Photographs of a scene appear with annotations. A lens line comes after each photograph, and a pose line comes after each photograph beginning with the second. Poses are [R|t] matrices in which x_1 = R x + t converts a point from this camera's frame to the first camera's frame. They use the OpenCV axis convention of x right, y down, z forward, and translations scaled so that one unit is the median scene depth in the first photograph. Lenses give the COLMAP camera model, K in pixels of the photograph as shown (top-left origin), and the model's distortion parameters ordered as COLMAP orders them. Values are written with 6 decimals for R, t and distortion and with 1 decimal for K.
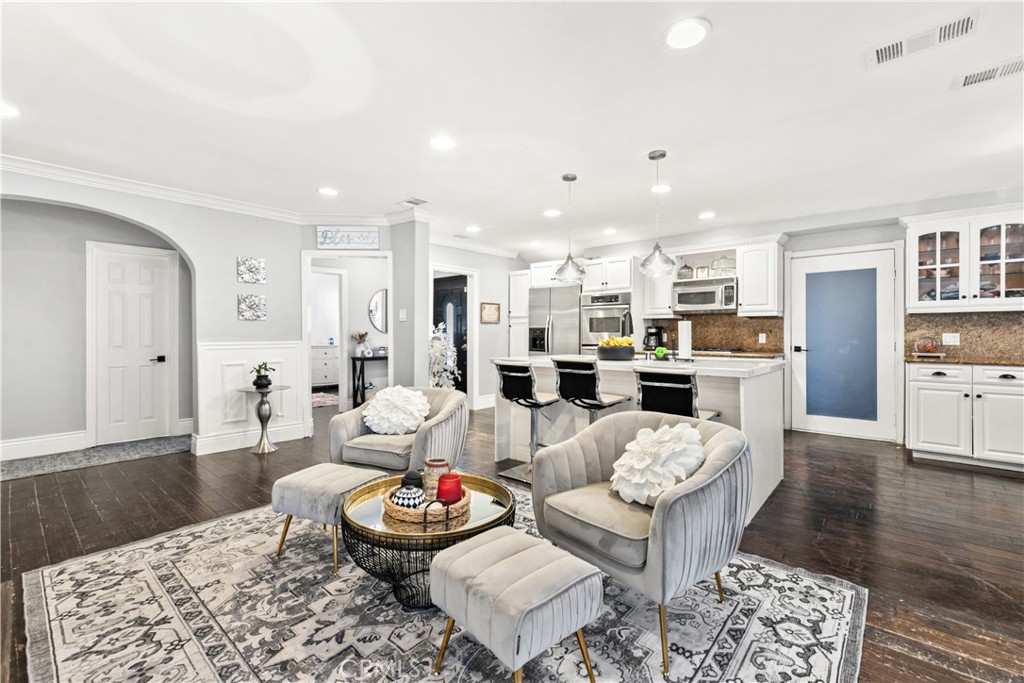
lens RADIAL K [[437.8, 0, 509.3], [0, 437.8, 335.9], [0, 0, 1]] dist [-0.002003, 0.001002]
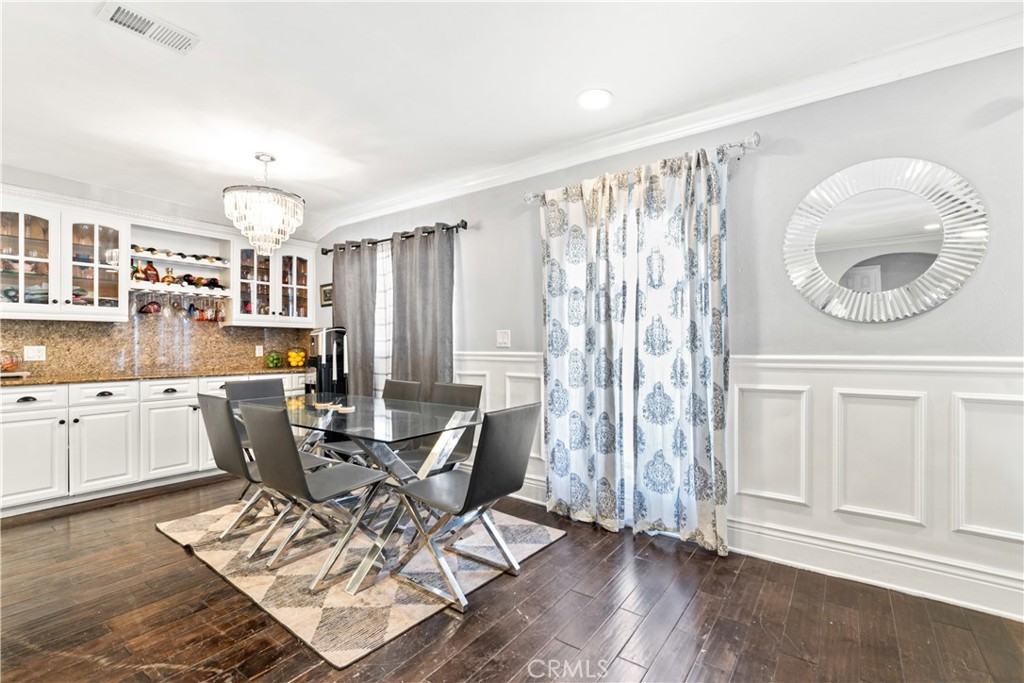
lens RADIAL K [[461.9, 0, 514.9], [0, 461.9, 342.7], [0, 0, 1]] dist [-0.005232, 0.000853]
pose [[-0.086666, 0.006387, 0.996217, 0.095268], [0.009001, 0.999944, -0.005628, 0.000258], [-0.996197, 0.008479, -0.086719, 0.189084]]
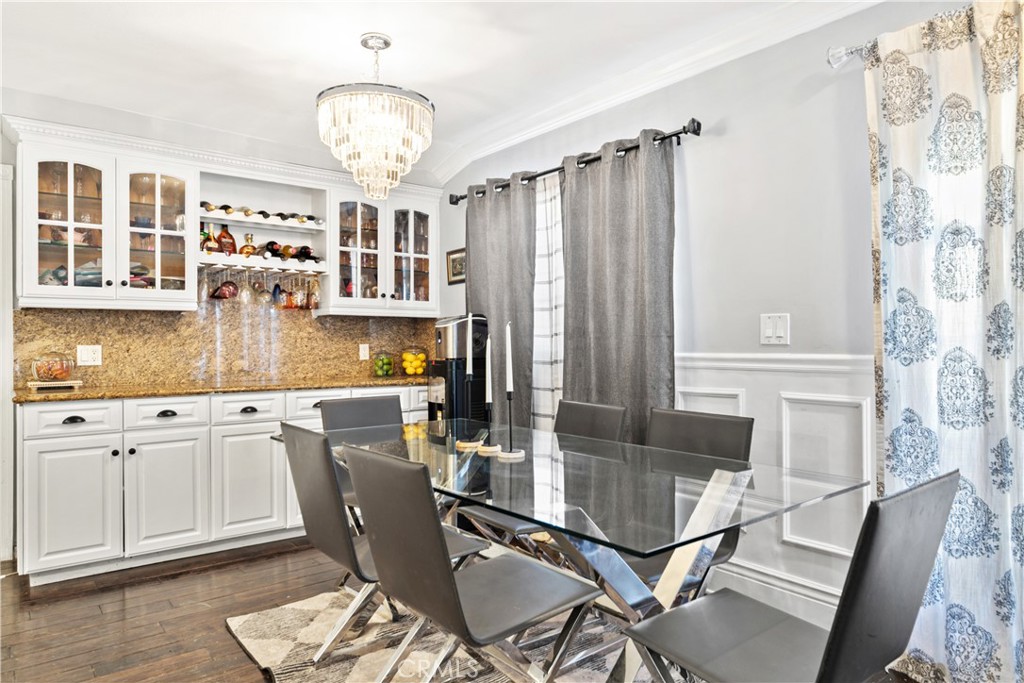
lens RADIAL K [[650.3, 0, 513.1], [0, 650.3, 337.6], [0, 0, 1]] dist [0.002107, 0.000102]
pose [[0.182724, 0.008997, 0.983123, 0.242579], [0.012418, 0.999857, -0.011458, 0.000426], [-0.983086, 0.014302, 0.182586, 0.266362]]
